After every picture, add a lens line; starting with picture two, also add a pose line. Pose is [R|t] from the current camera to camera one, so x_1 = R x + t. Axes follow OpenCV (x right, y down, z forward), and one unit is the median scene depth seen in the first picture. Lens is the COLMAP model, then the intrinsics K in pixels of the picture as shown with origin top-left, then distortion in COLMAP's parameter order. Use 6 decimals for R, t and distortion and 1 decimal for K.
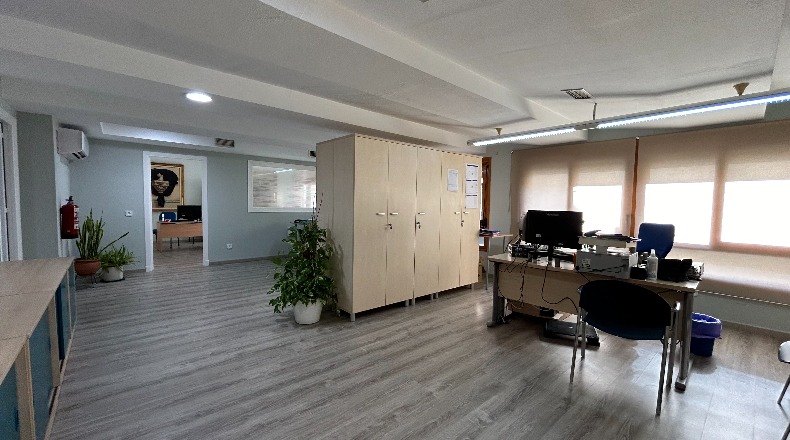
lens RADIAL K [[318.0, 0, 395.0], [0, 318.0, 220.0], [0, 0, 1]] dist [-0.000243, 0.000024]
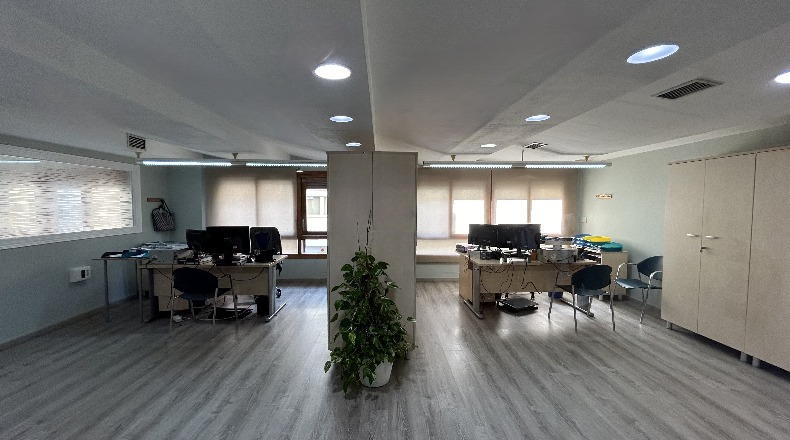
lens RADIAL K [[318.0, 0, 395.0], [0, 318.0, 220.0], [0, 0, 1]] dist [-0.000243, 0.000024]
pose [[0.641221, -0.059777, 0.765024, -0.908477], [0.052979, 0.998031, 0.033578, -0.117975], [-0.765525, 0.018999, 0.643125, 0.486449]]
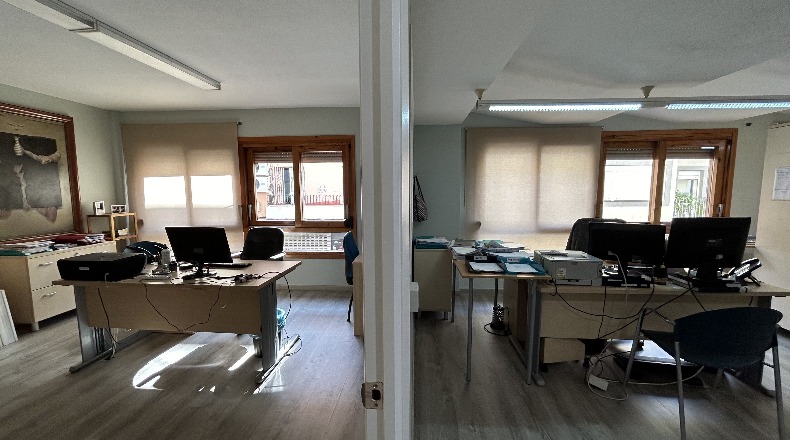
lens RADIAL K [[318.0, 0, 395.0], [0, 318.0, 220.0], [0, 0, 1]] dist [-0.000243, 0.000024]
pose [[0.717244, -0.089042, 0.691109, -1.296475], [0.057046, 0.995976, 0.069117, -0.163651], [-0.694483, -0.010149, 0.719438, 1.798802]]
